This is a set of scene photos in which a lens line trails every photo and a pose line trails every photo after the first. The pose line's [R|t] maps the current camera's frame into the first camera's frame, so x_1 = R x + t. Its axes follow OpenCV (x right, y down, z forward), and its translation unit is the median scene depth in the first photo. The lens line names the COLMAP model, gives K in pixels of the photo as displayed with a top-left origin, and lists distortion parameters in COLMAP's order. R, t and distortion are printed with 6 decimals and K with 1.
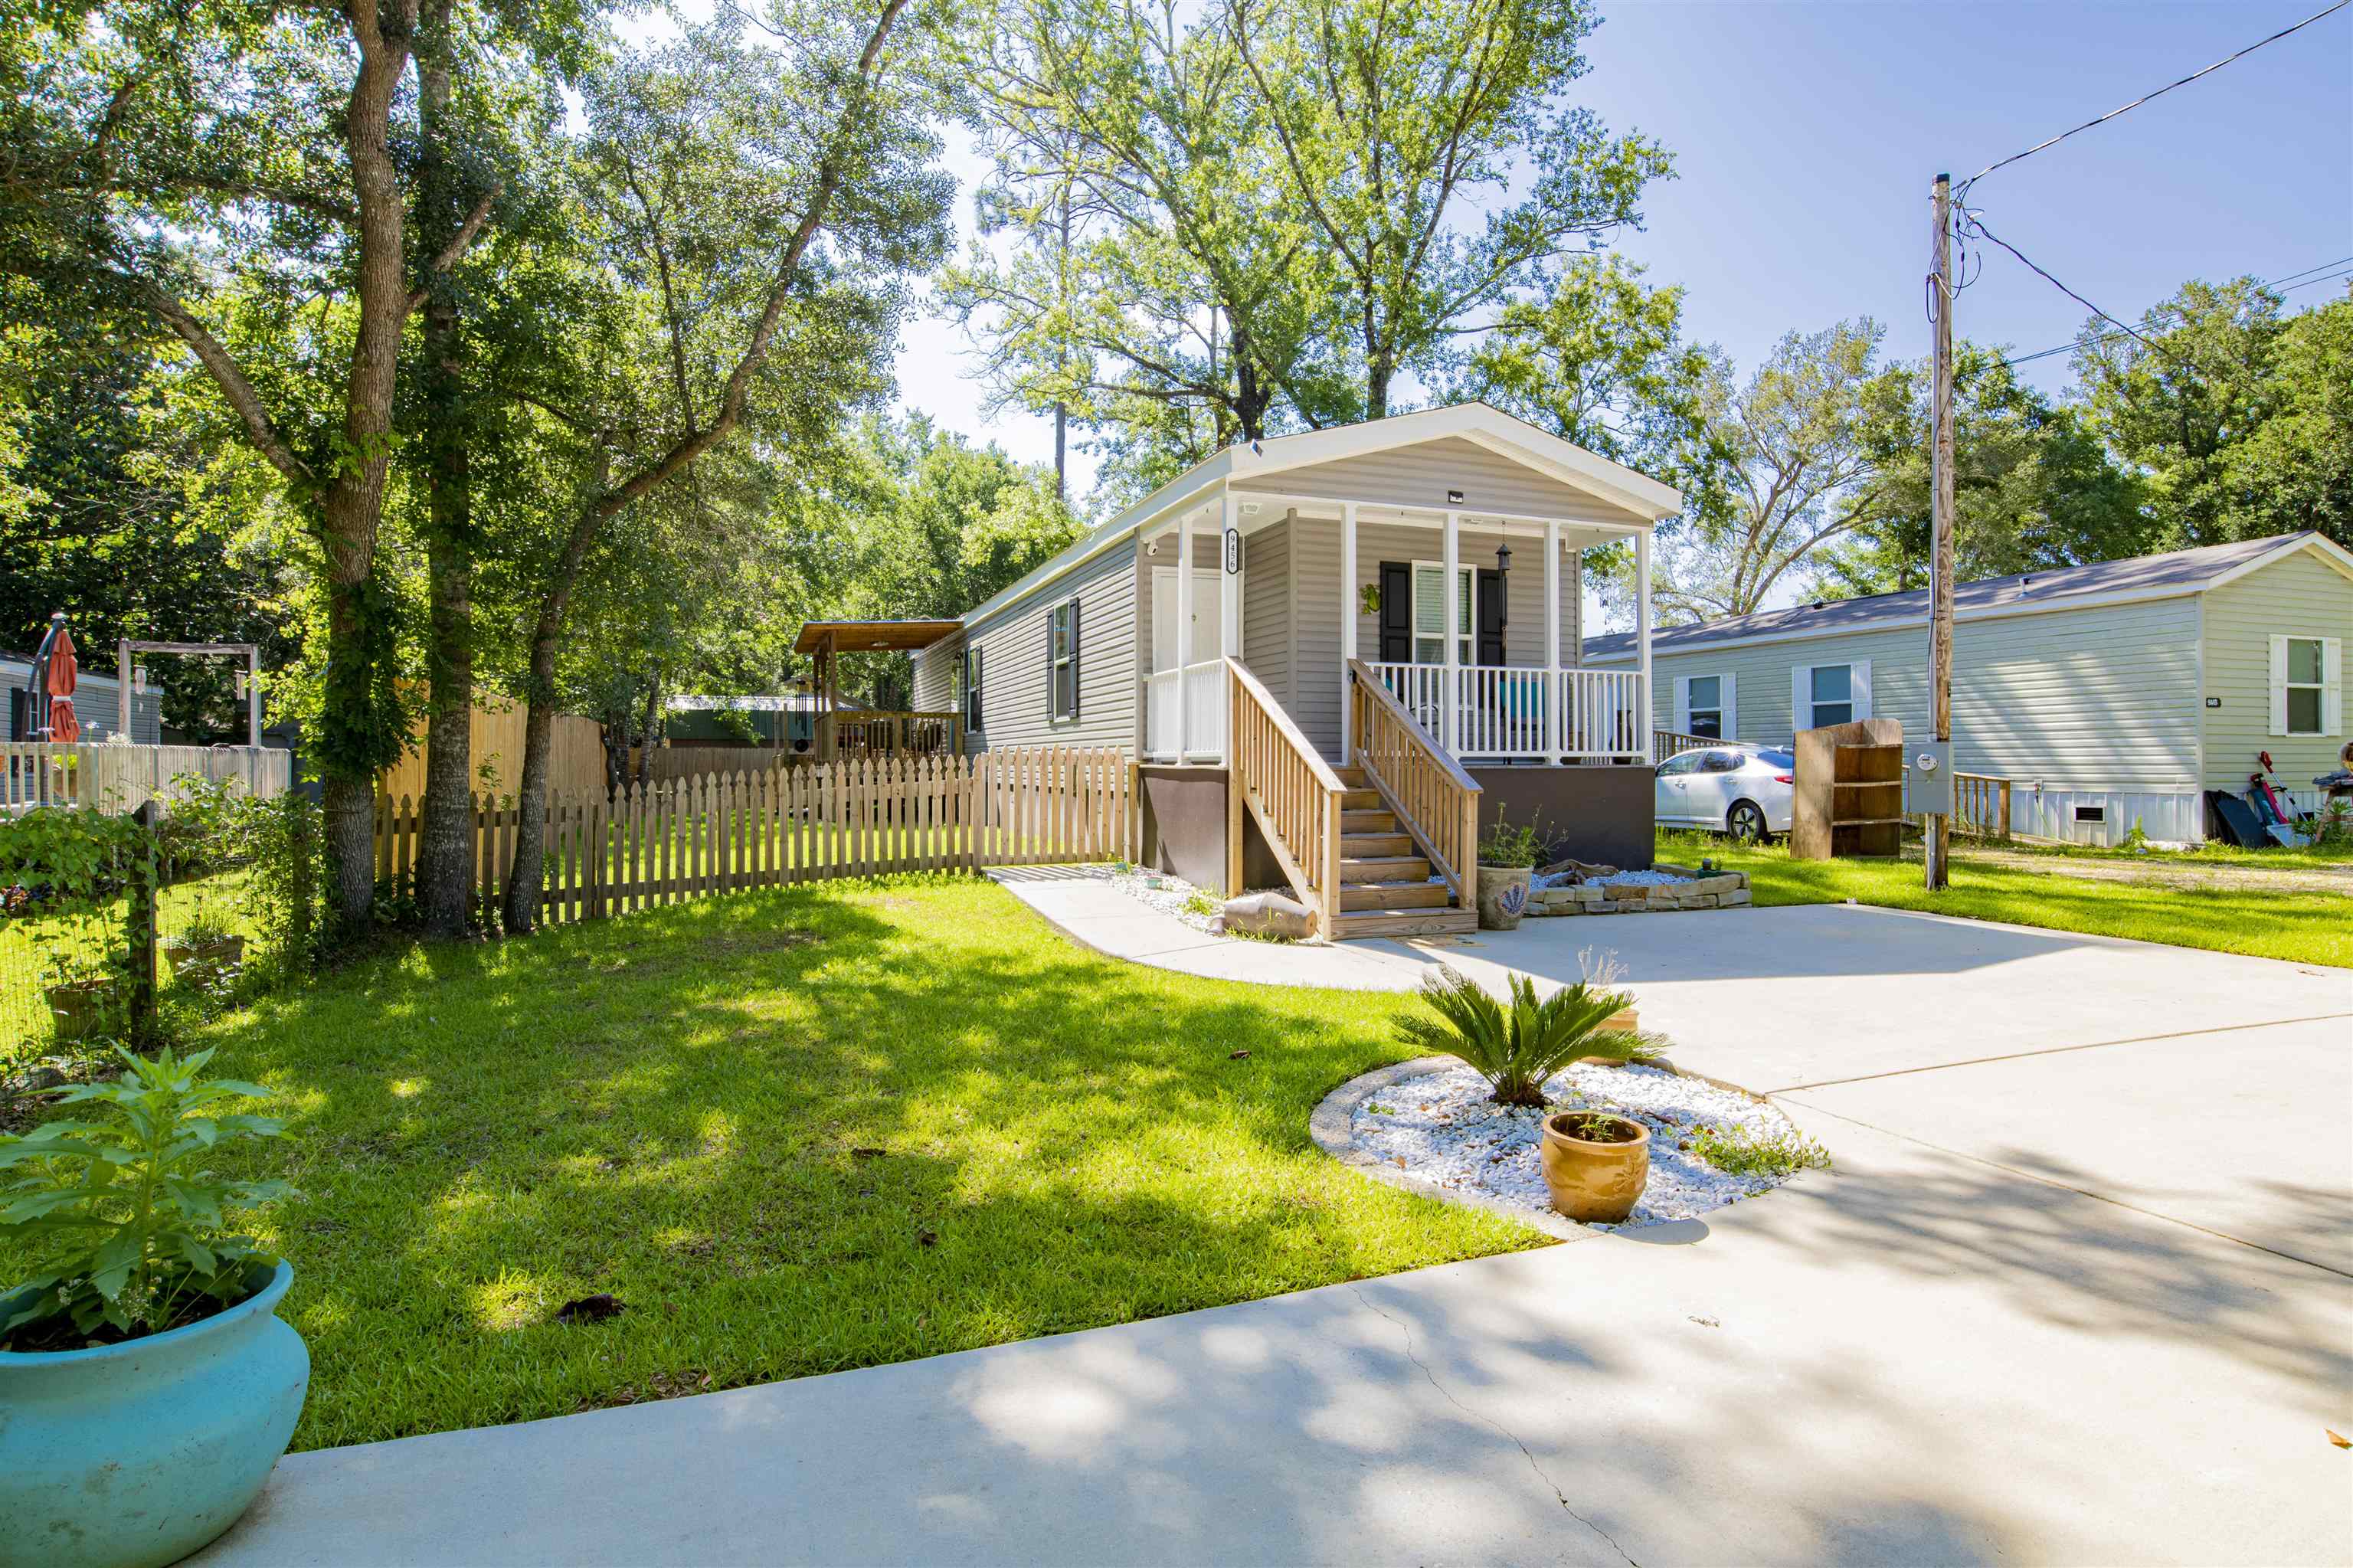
lens RADIAL K [[1240.8, 0, 1171.7], [0, 1240.8, 773.0], [0, 0, 1]] dist [-0.070051, 0.032299]
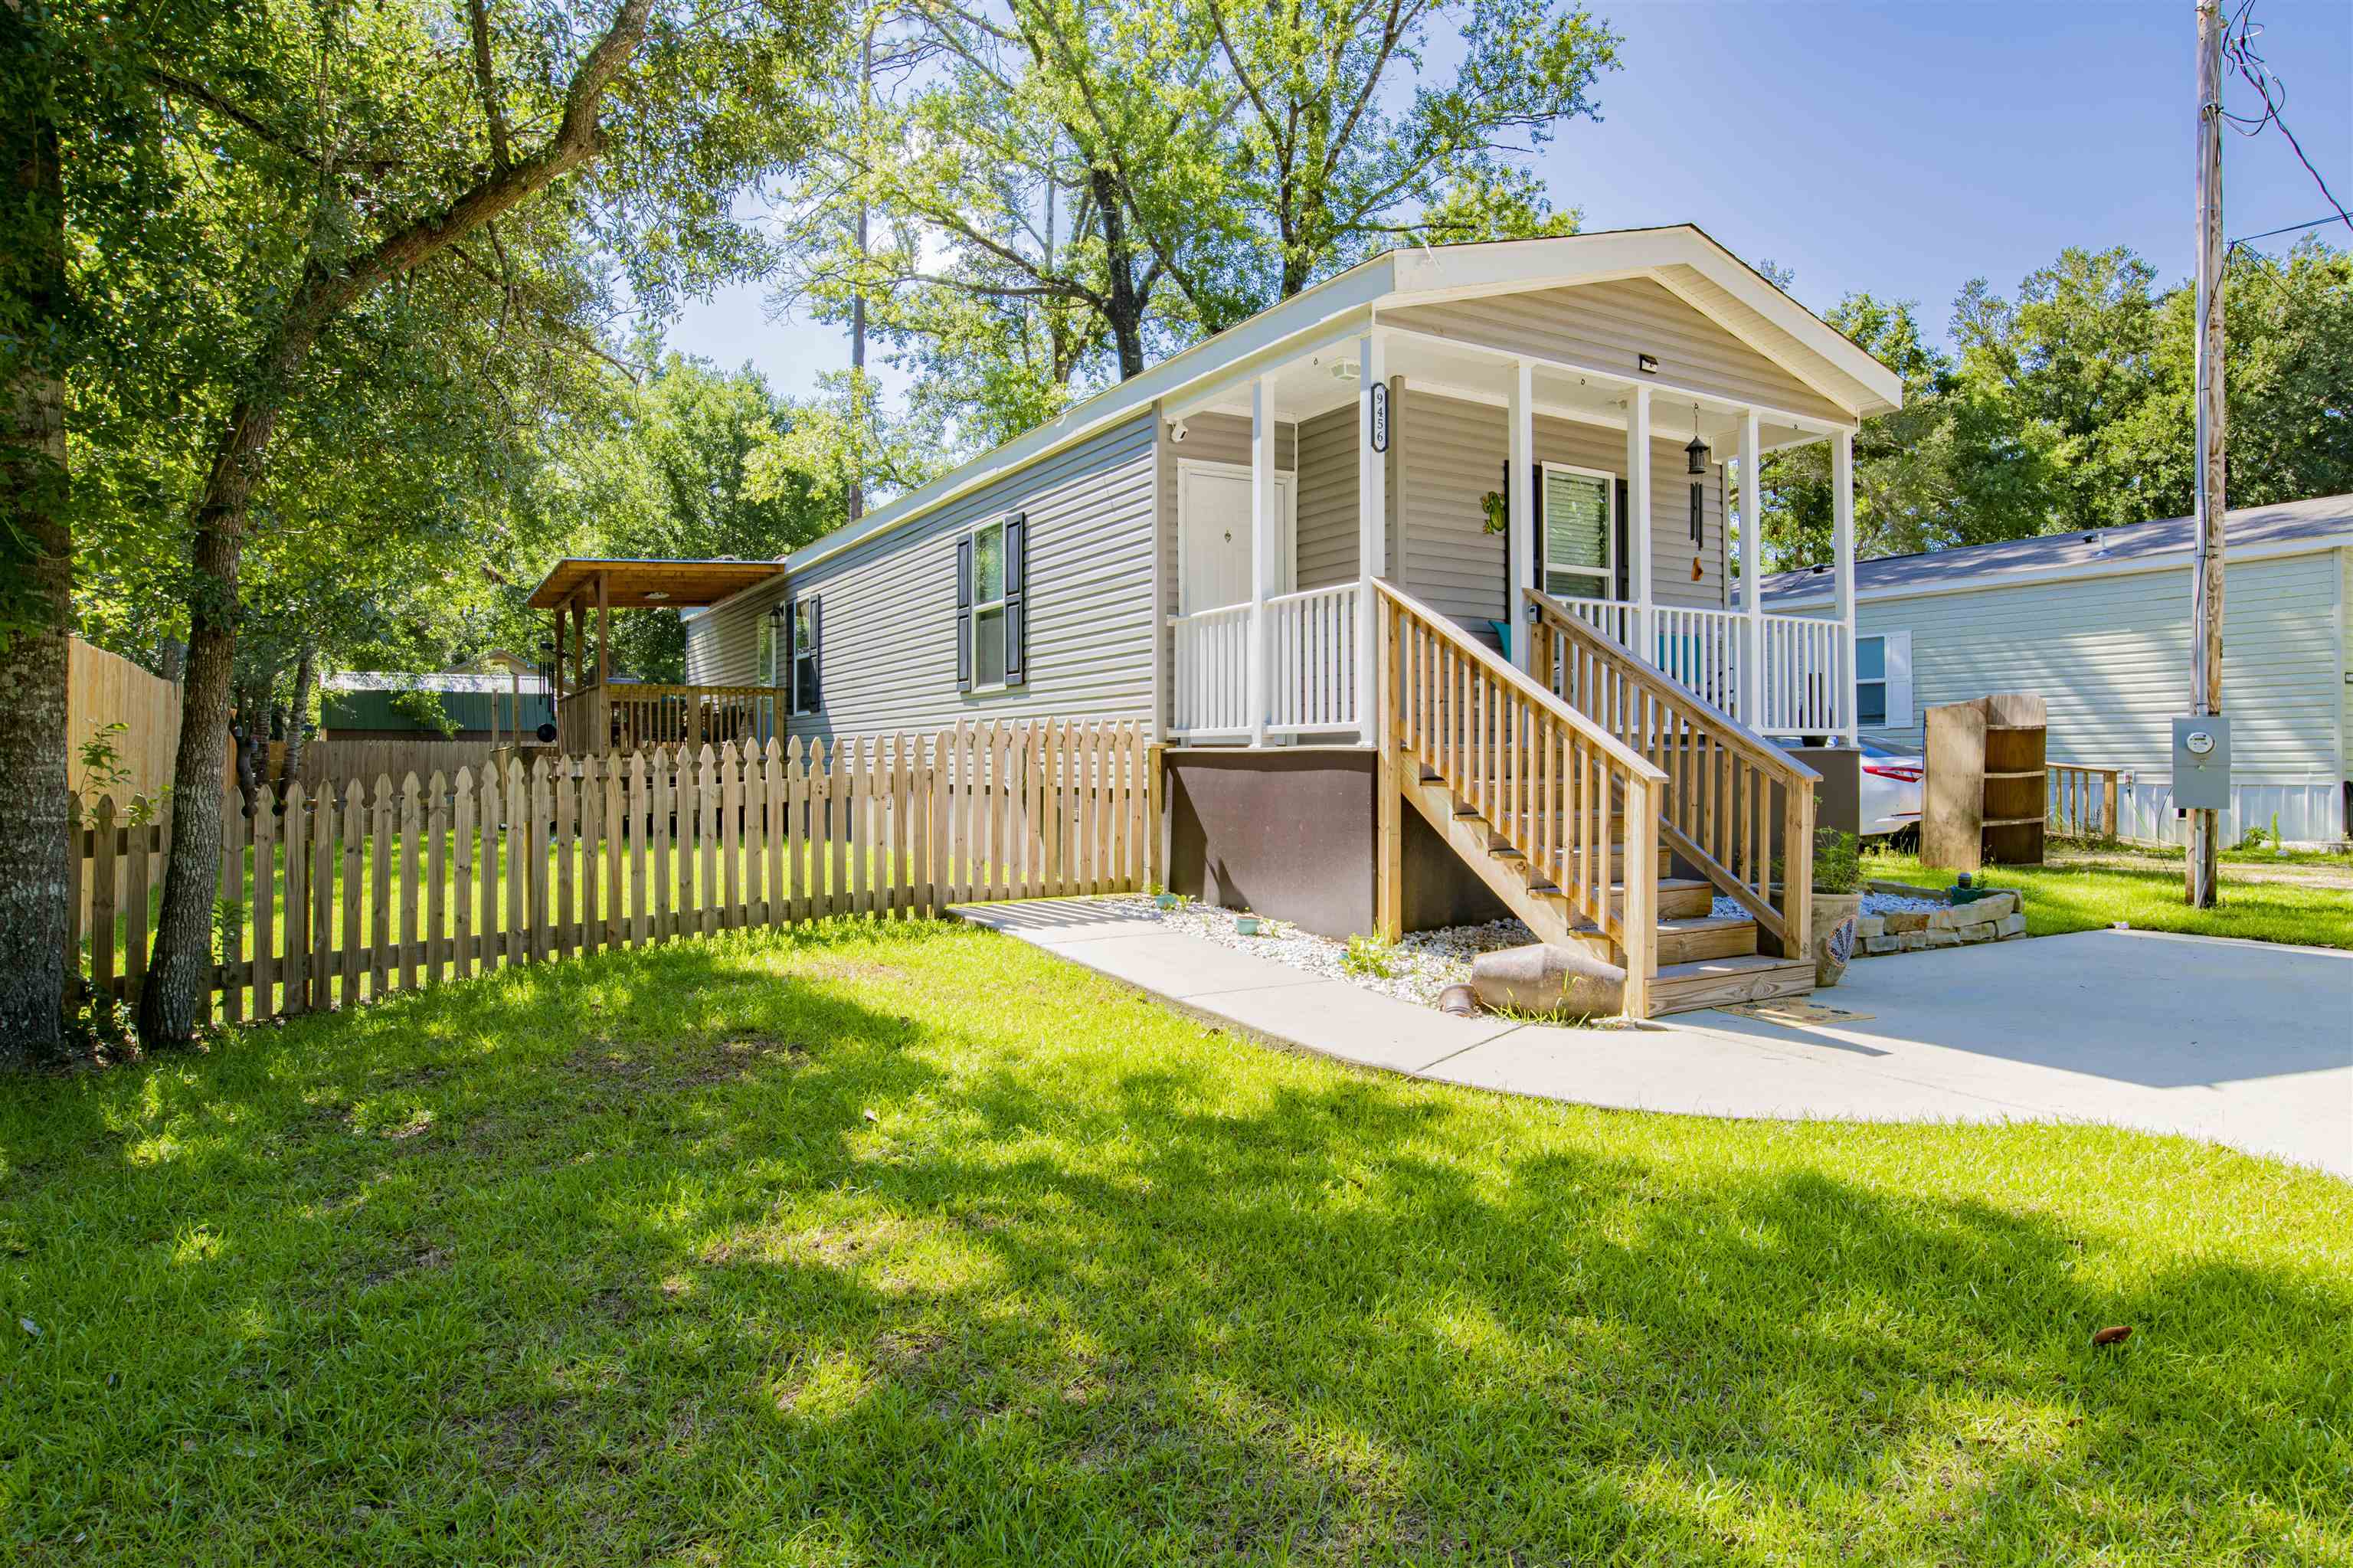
lens RADIAL K [[1389.3, 0, 1163.0], [0, 1389.3, 778.5], [0, 0, 1]] dist [-0.059843, 0.034176]
pose [[0.983068, -0.004960, 0.183175, -0.140068], [0.004747, 0.999987, 0.001601, 0.007267], [-0.183181, -0.000705, 0.983079, 0.213164]]
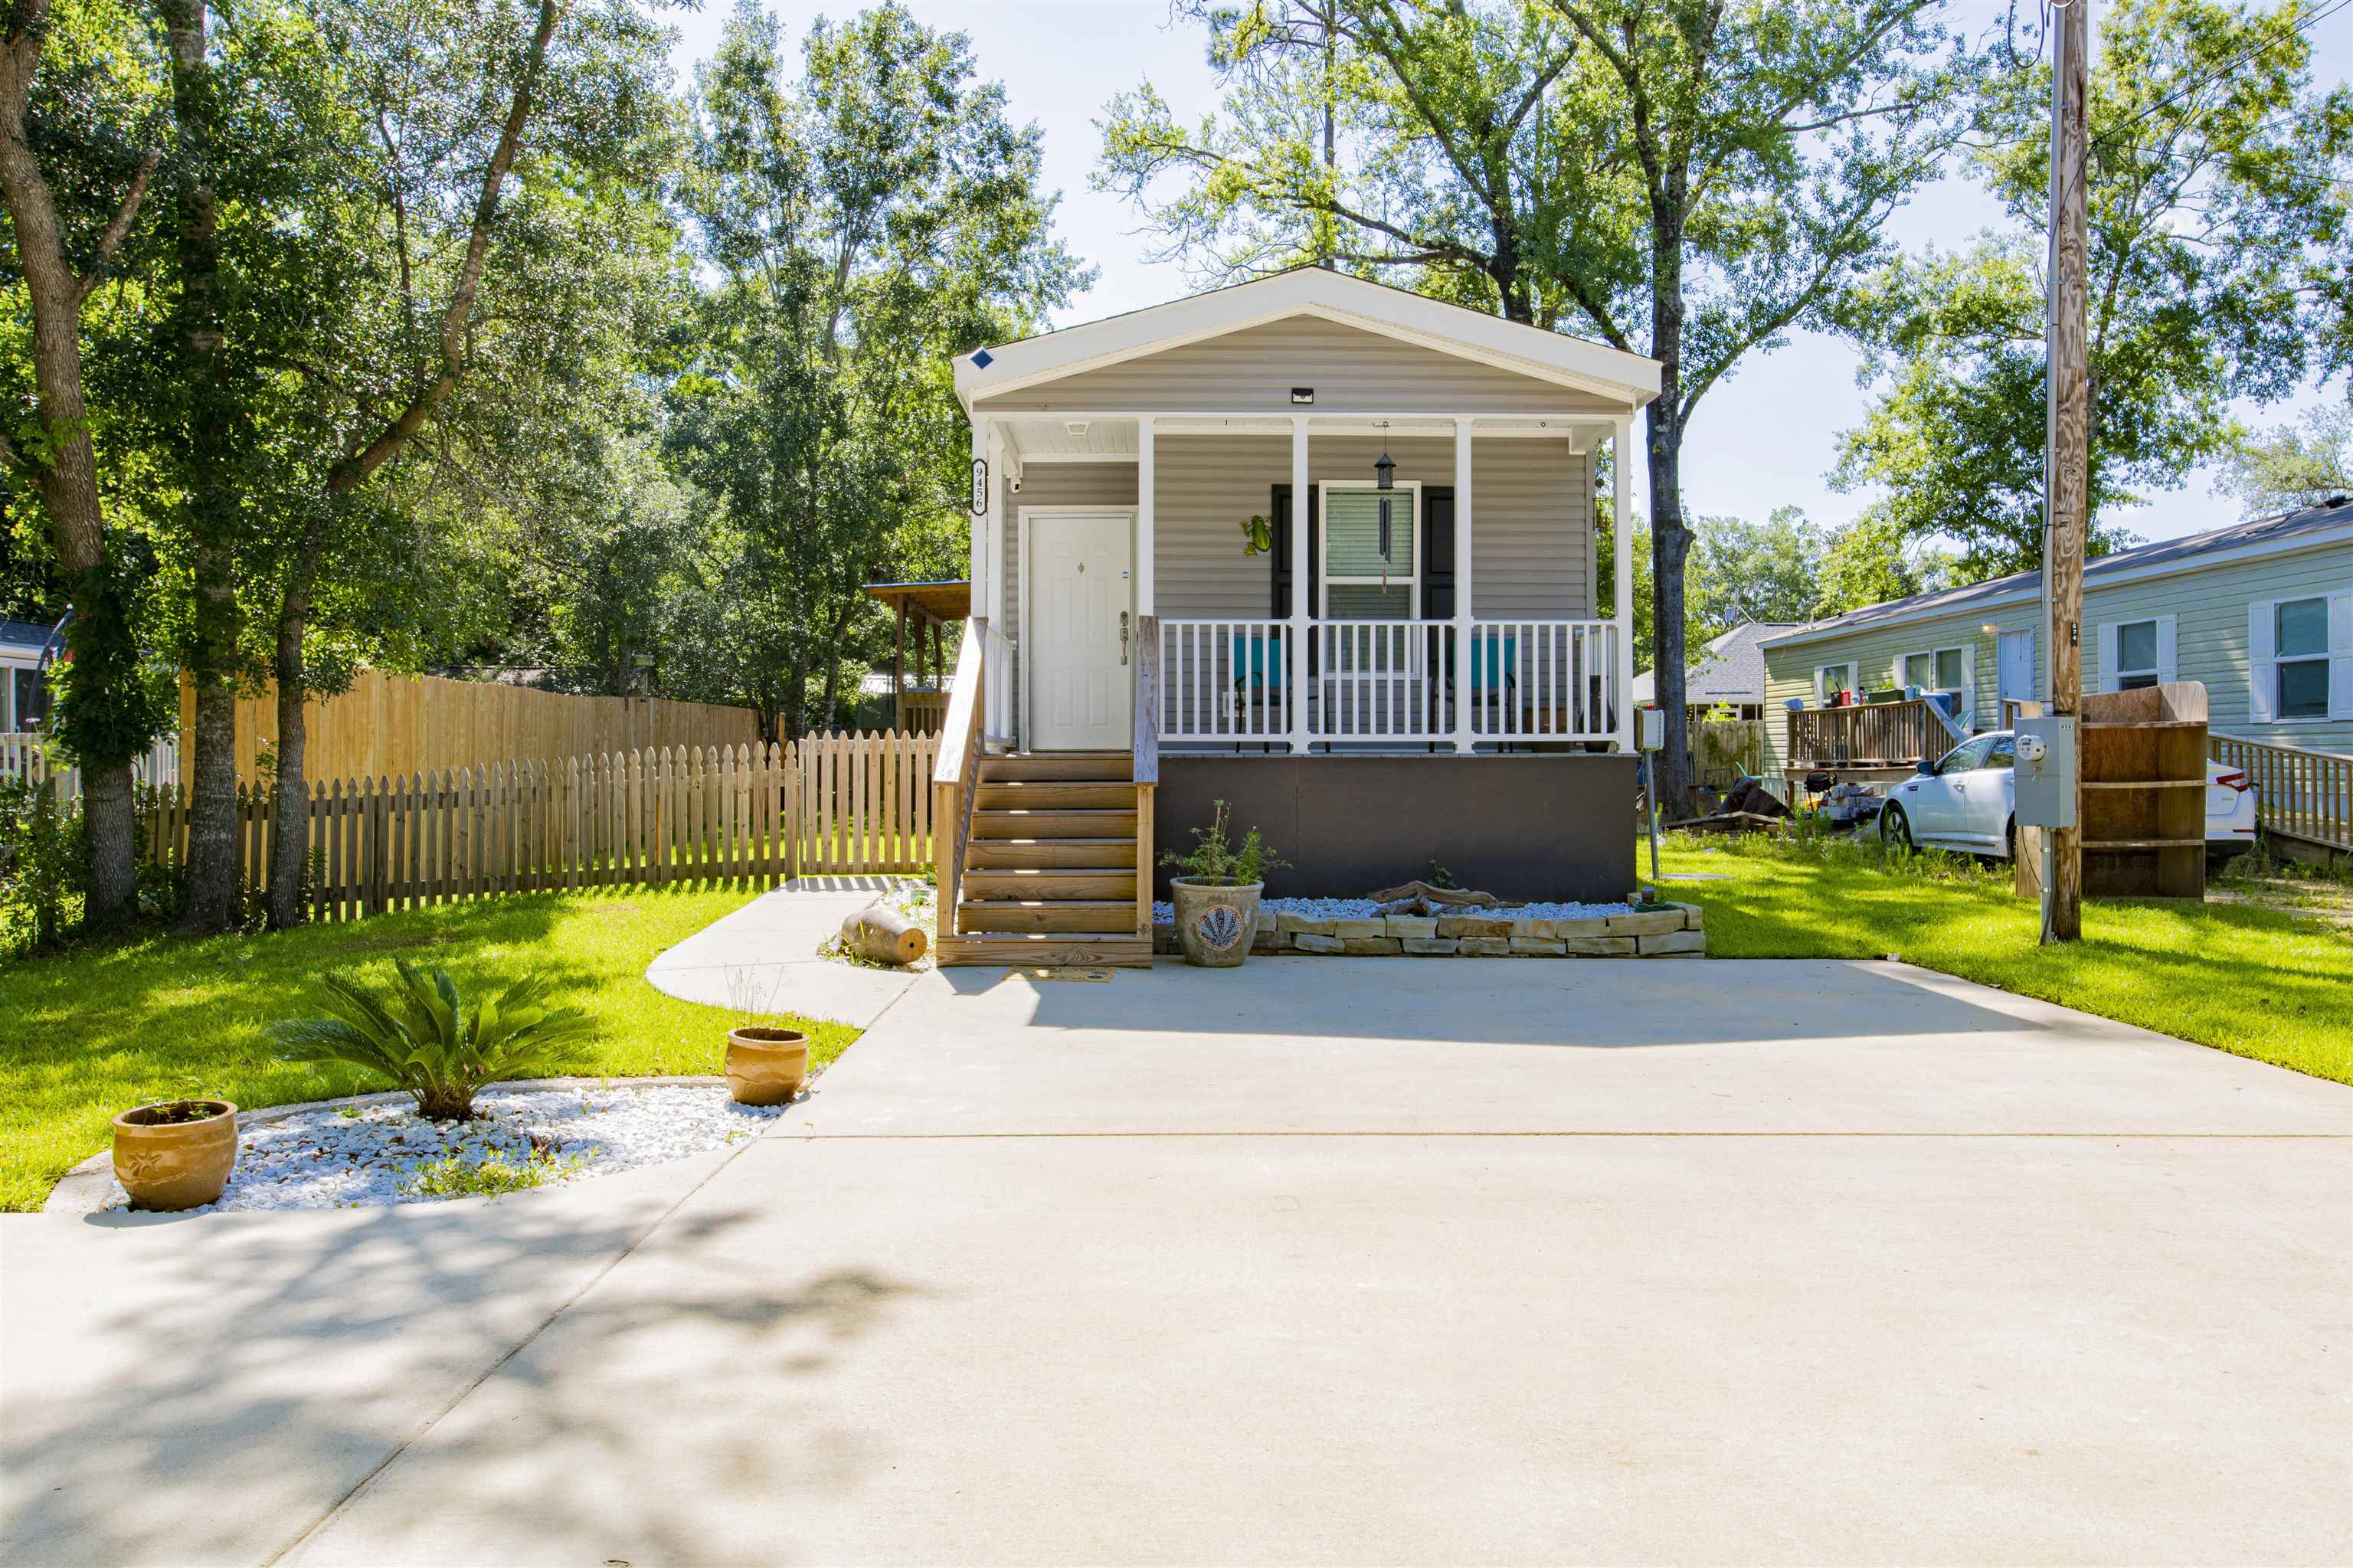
lens RADIAL K [[1672.7, 0, 1176.5], [0, 1672.7, 784.0], [0, 0, 1]] dist [-0.026137, 0.002084]
pose [[0.942832, 0.005103, -0.333230, 0.376968], [-0.003332, 0.999977, 0.005887, 0.005135], [0.333252, -0.004441, 0.942827, 0.011211]]
